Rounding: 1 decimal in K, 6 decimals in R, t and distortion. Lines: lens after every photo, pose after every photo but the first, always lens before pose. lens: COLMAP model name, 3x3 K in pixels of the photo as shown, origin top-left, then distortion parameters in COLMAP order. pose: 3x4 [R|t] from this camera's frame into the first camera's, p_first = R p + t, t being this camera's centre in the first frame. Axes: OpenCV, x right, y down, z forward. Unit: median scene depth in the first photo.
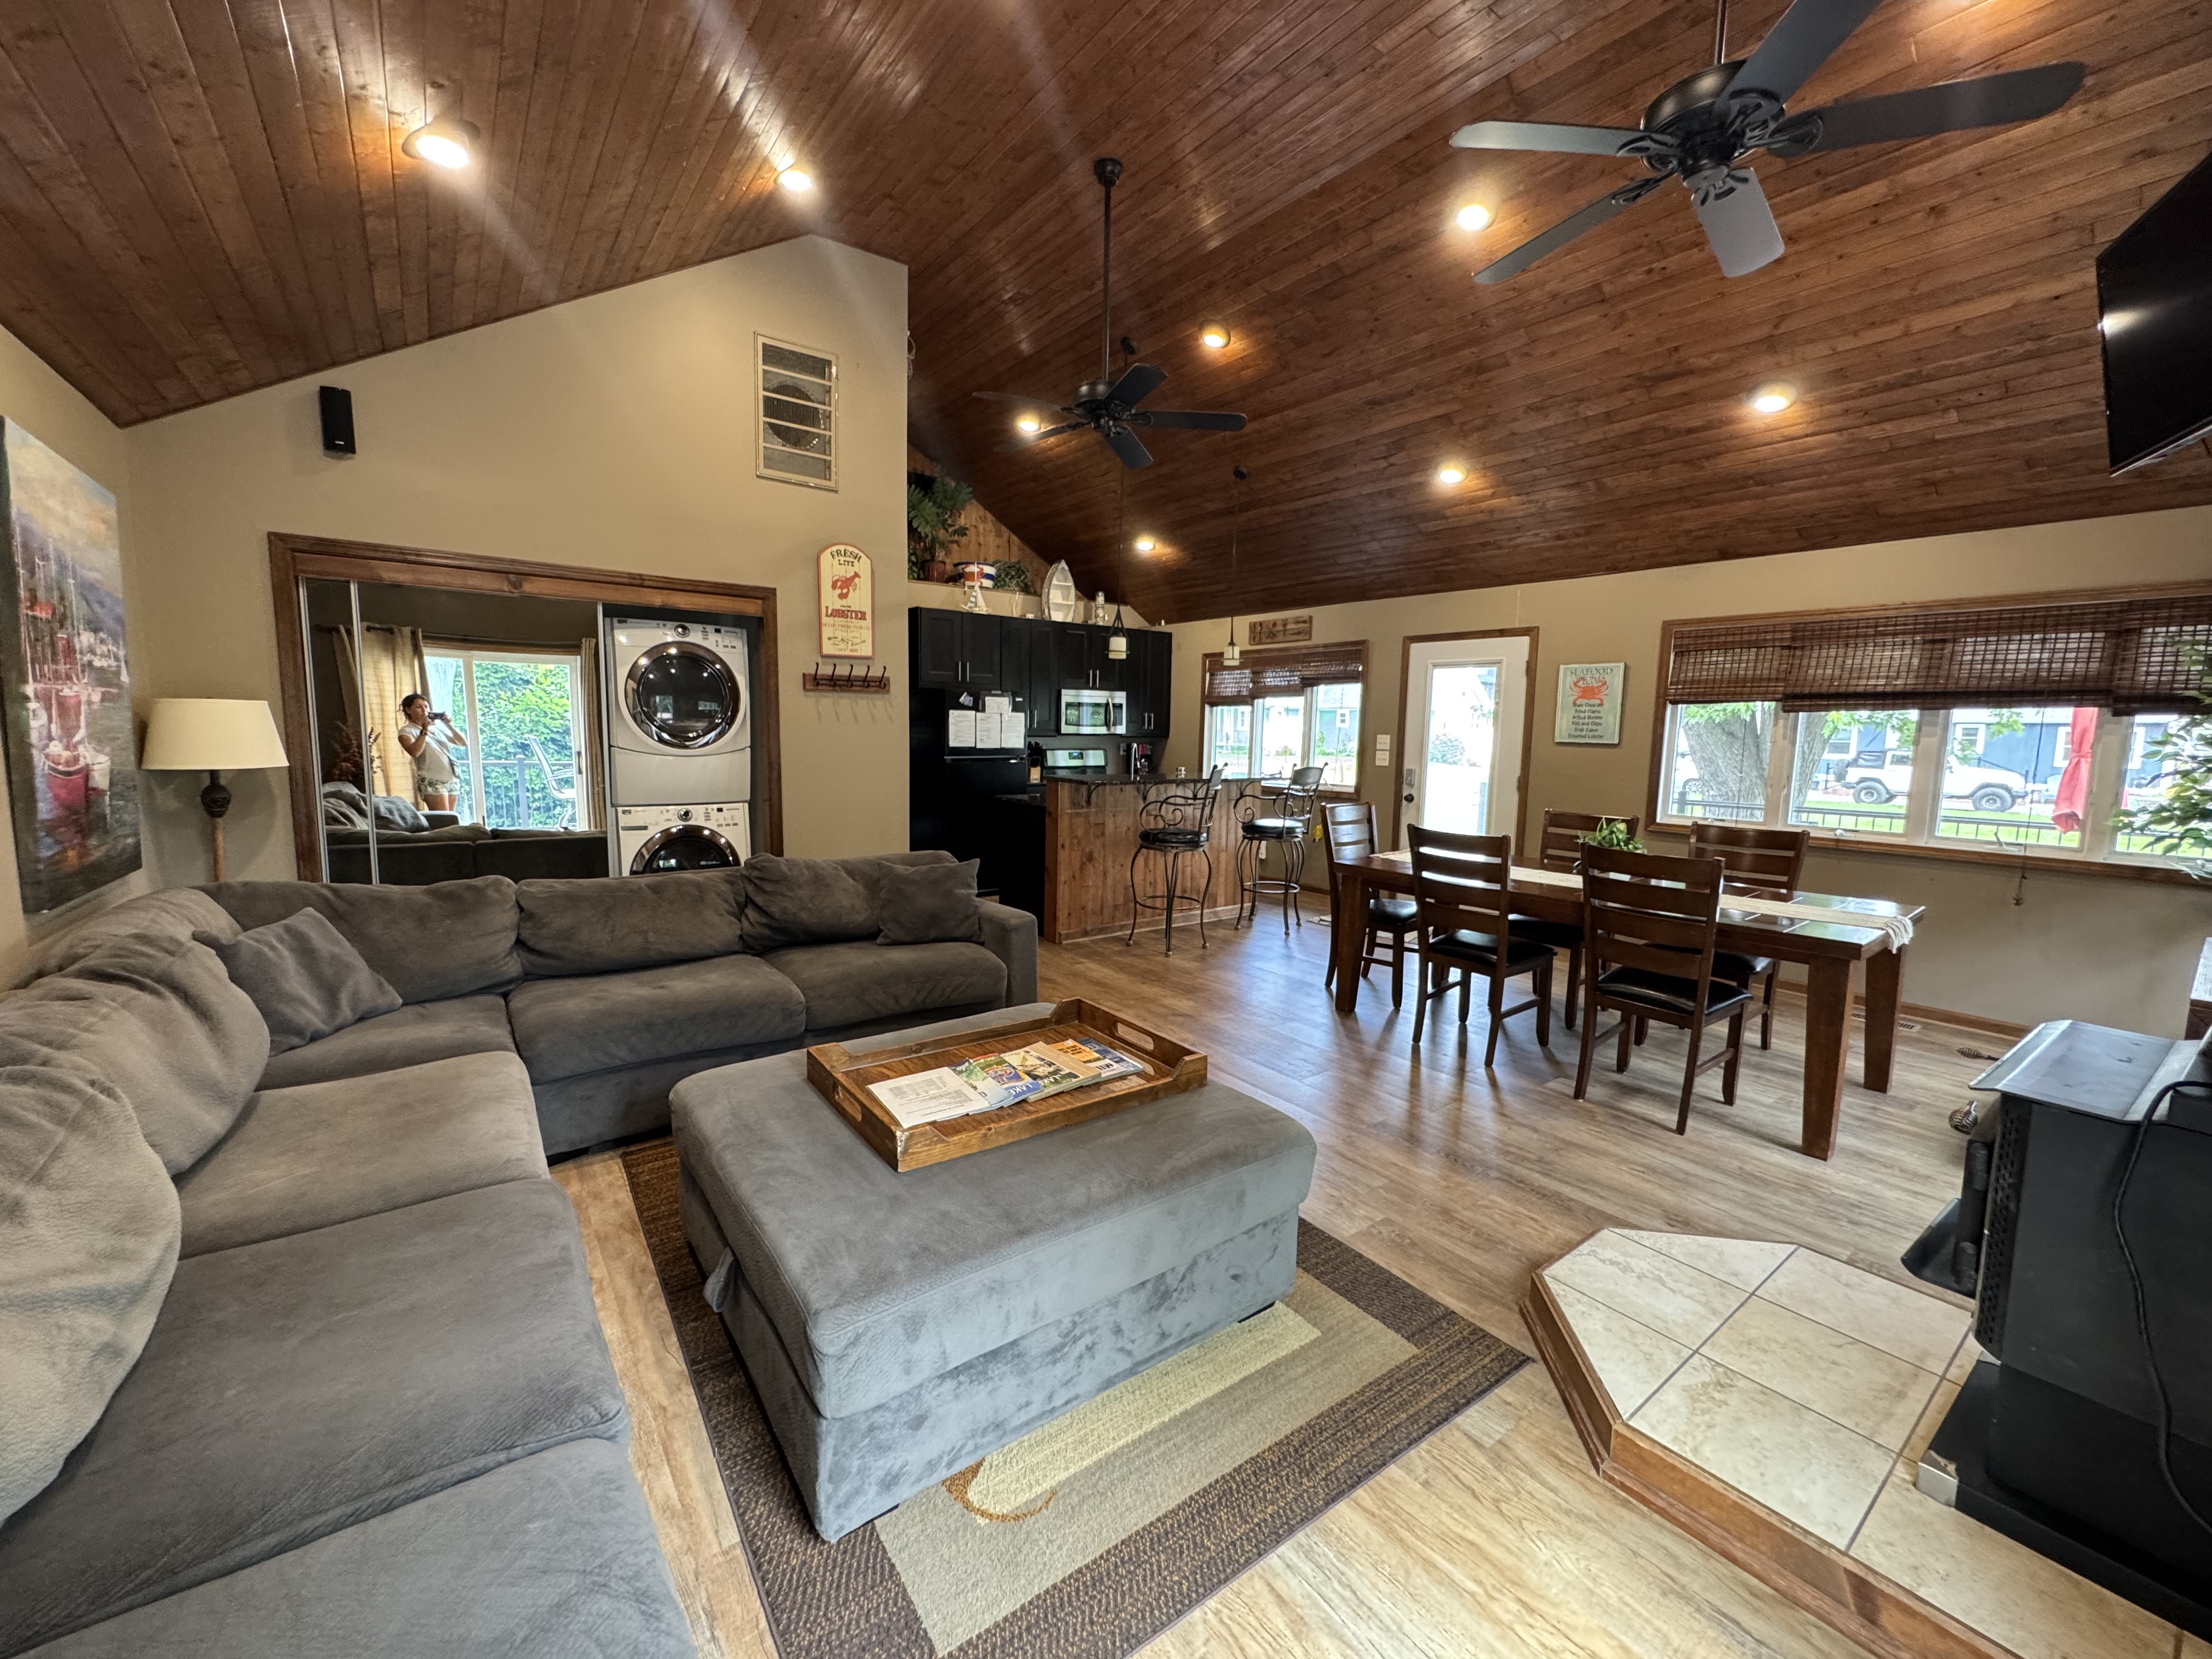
lens RADIAL K [[882.1, 0, 1103.5], [0, 882.1, 826.1], [0, 0, 1]] dist [-0.000885, -0.000029]
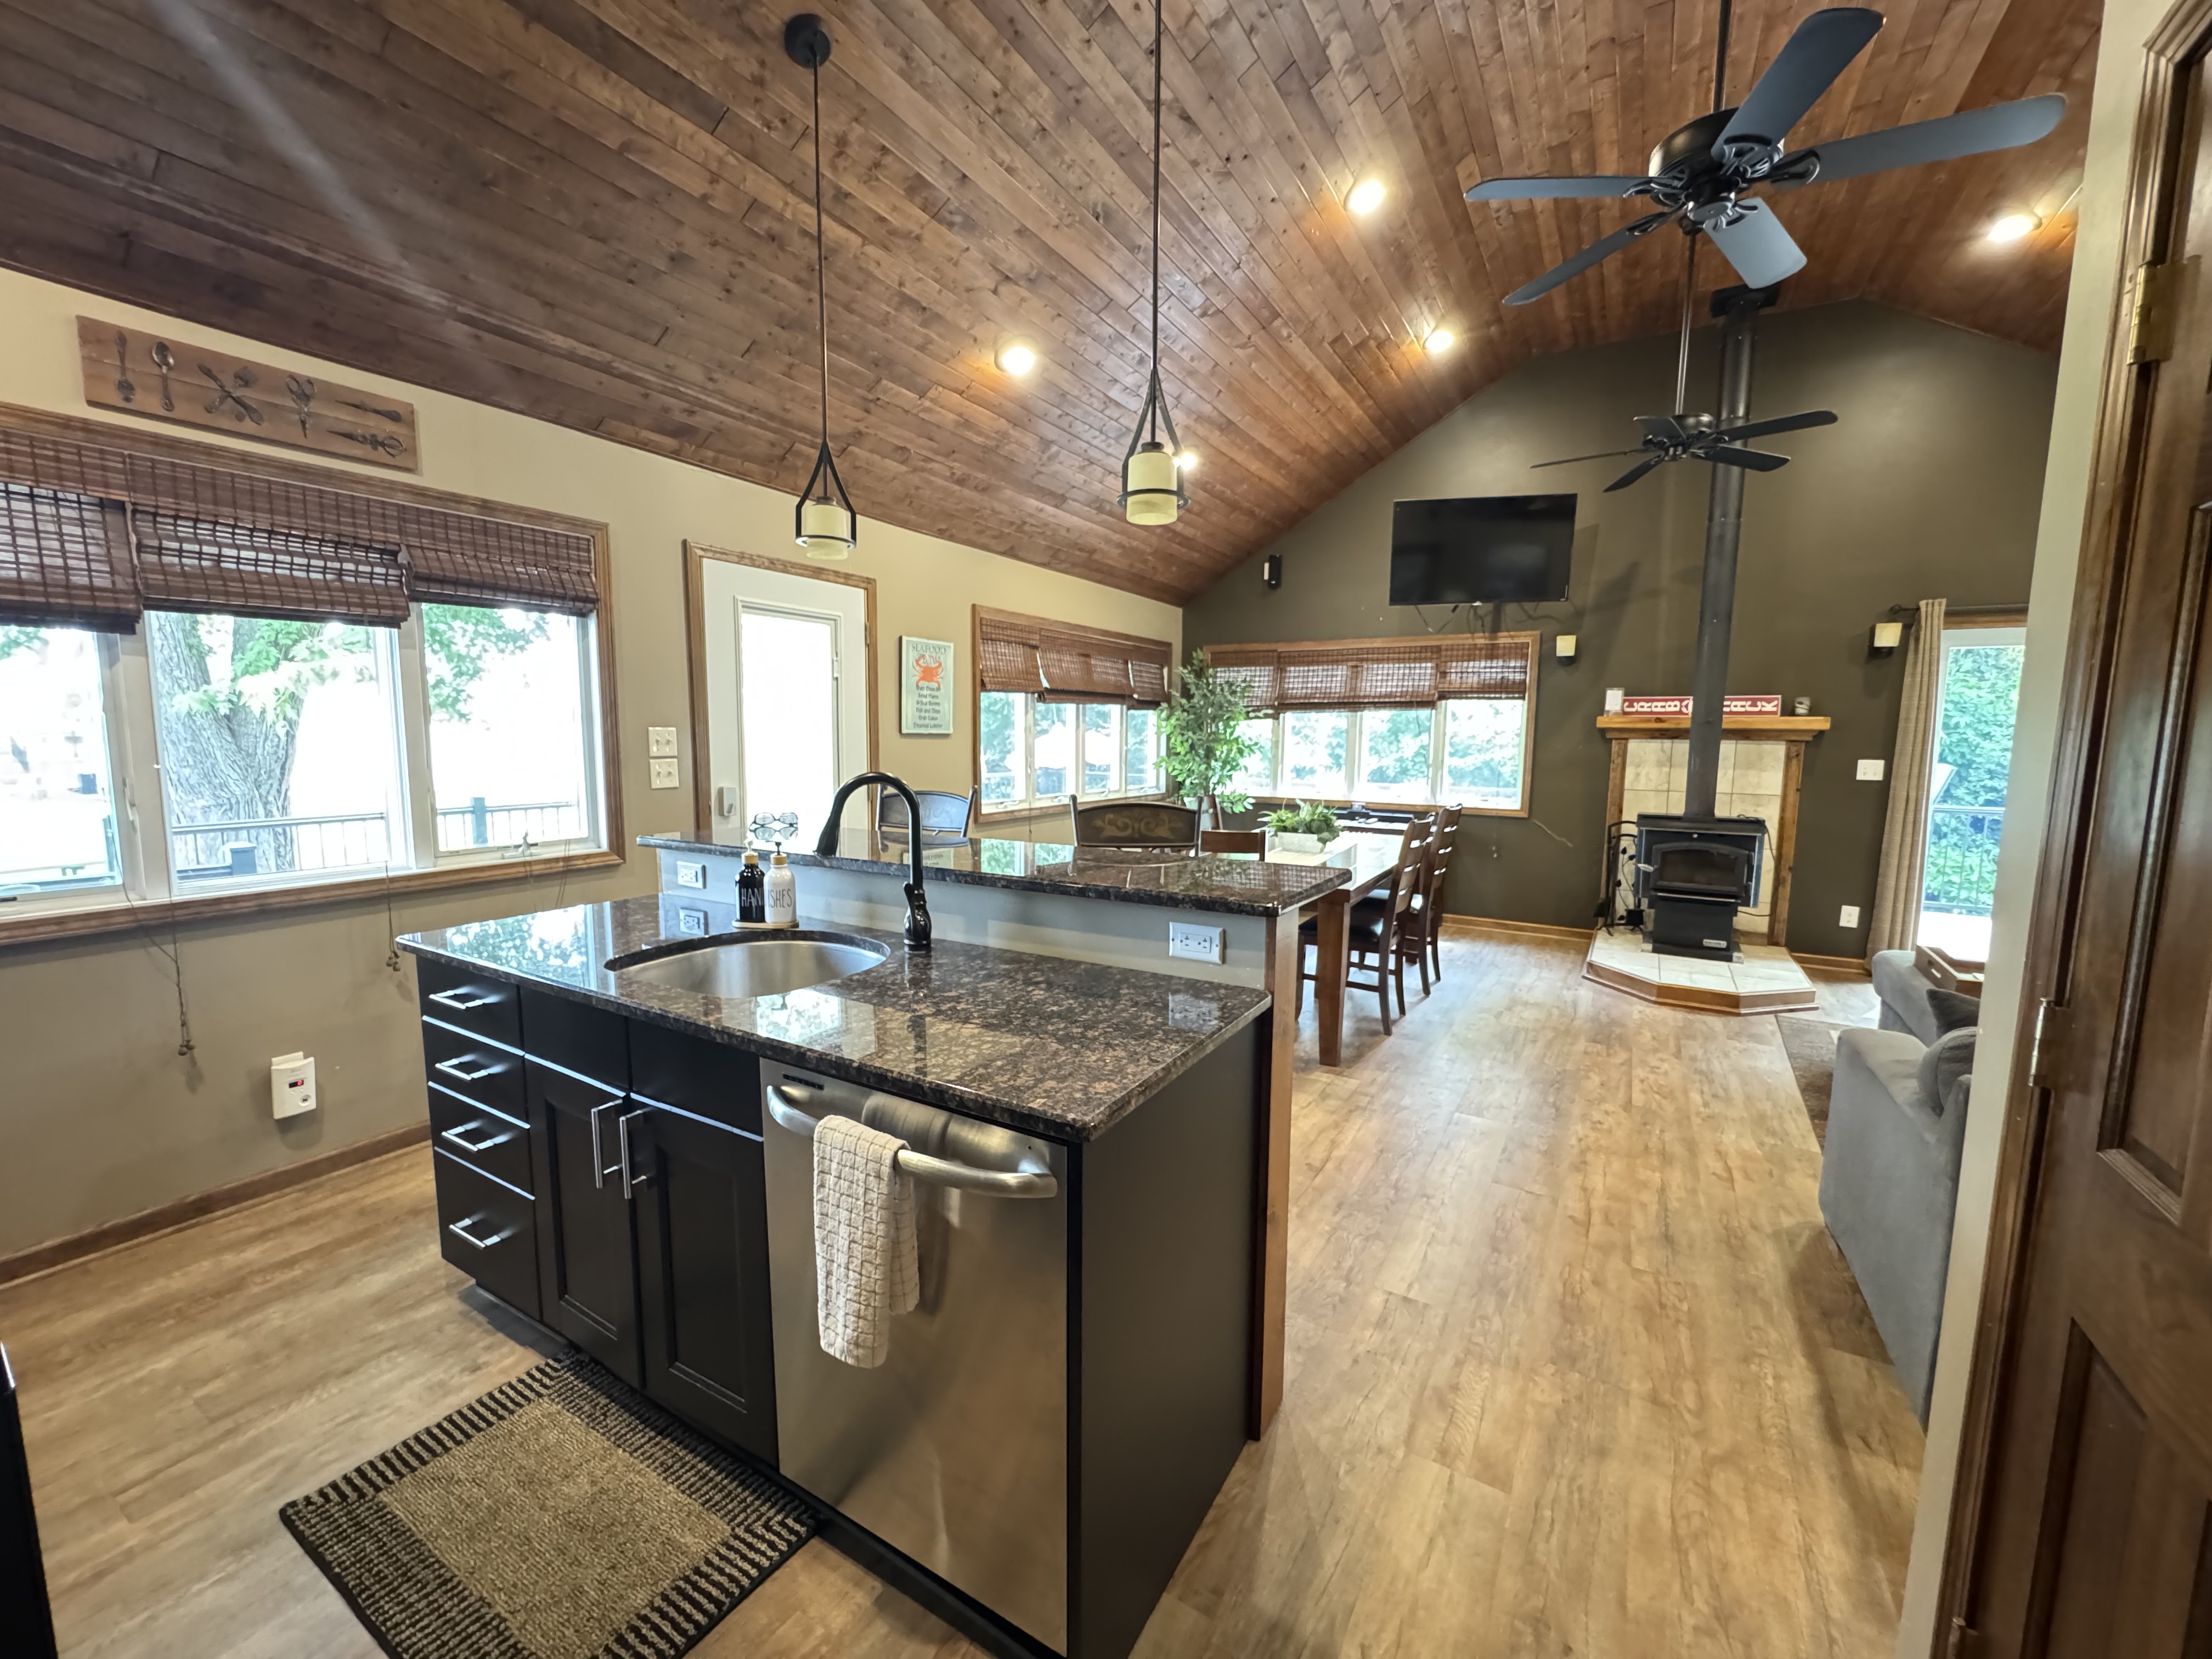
lens RADIAL K [[882.1, 0, 1099.0], [0, 882.1, 828.2], [0, 0, 1]] dist [-0.000885, -0.000029]
pose [[-0.369849, -0.125236, 0.920612, -0.352176], [0.087083, 0.981839, 0.168550, -0.155419], [-0.925002, 0.142508, -0.352226, 1.349429]]
